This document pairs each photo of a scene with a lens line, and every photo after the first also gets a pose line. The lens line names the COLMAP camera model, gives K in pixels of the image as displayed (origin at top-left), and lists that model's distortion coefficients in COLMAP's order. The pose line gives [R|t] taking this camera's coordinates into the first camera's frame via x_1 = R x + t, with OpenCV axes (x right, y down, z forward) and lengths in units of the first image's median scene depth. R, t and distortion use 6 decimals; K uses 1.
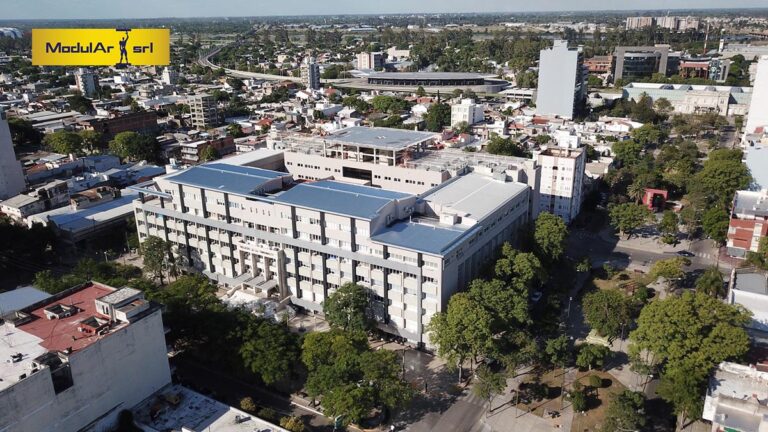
lens RADIAL K [[585.3, 0, 384.0], [0, 585.3, 216.0], [0, 0, 1]] dist [-0.011249, -0.009704]
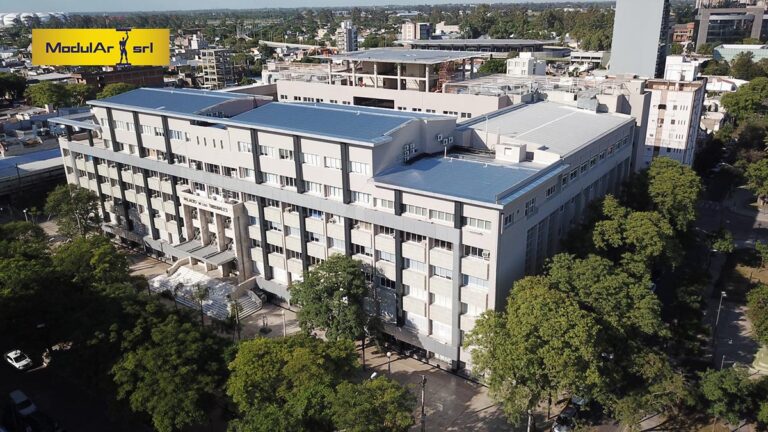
lens RADIAL K [[585.3, 0, 384.0], [0, 585.3, 216.0], [0, 0, 1]] dist [-0.011249, -0.009704]
pose [[0.996571, 0.022478, -0.079630, 0.030557], [-0.021556, 0.999690, 0.012426, 0.061242], [0.079884, -0.010667, 0.996747, 0.382359]]
